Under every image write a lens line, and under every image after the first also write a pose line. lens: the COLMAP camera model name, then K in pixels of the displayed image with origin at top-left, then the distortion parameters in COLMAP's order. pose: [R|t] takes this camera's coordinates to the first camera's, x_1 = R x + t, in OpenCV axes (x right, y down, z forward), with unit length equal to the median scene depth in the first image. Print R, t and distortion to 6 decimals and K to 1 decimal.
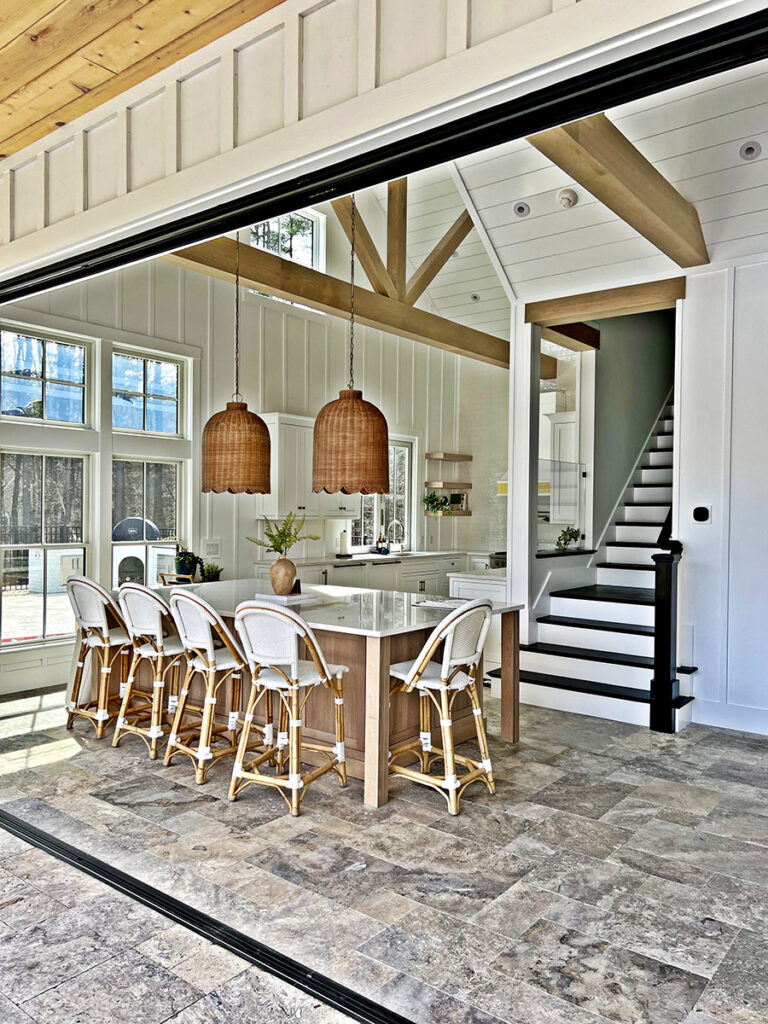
lens RADIAL K [[771.0, 0, 384.0], [0, 771.0, 512.0], [0, 0, 1]] dist [0.008304, 0.000304]
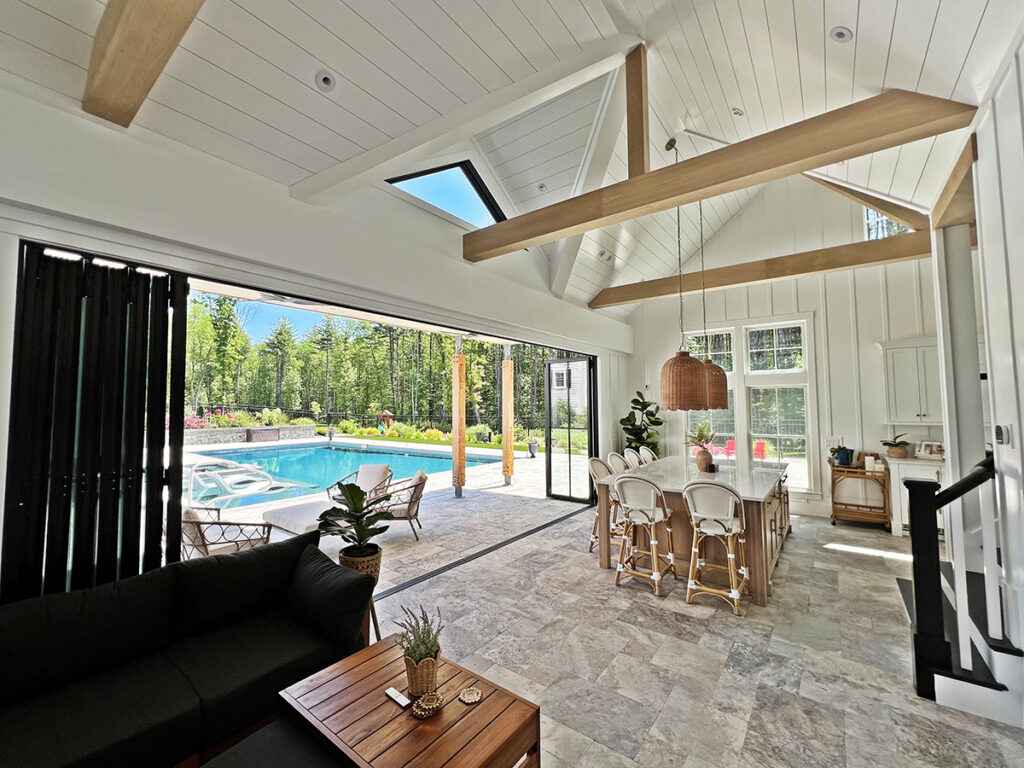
lens RADIAL K [[419.2, 0, 512.0], [0, 419.2, 384.0], [0, 0, 1]] dist [-0.001210, -0.000124]
pose [[0.020753, -0.067738, -0.997487, 0.904623], [0.002018, 0.997703, -0.067711, -0.022172], [0.999783, -0.000607, 0.020842, 0.594225]]
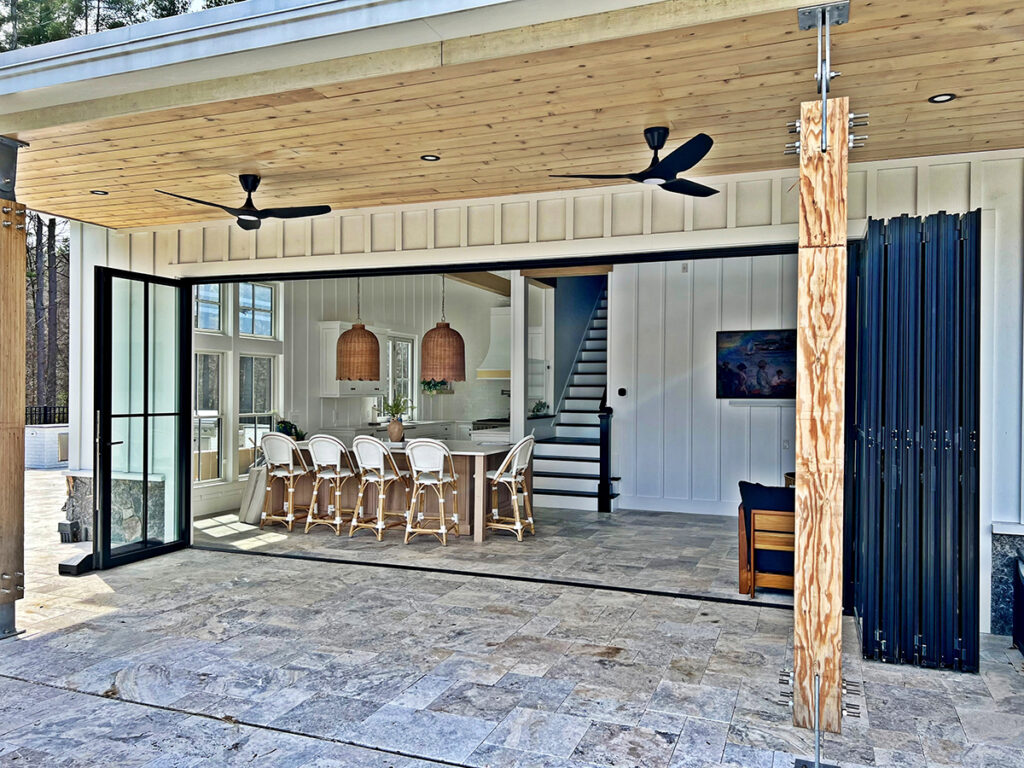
lens RADIAL K [[771.0, 0, 527.4], [0, 771.0, 390.7], [0, 0, 1]] dist [0.008304, 0.000304]
pose [[0.951208, -0.005171, 0.308507, -0.403814], [0.004965, 0.999987, 0.001452, -0.004923], [-0.308511, 0.000151, 0.951221, -0.728855]]
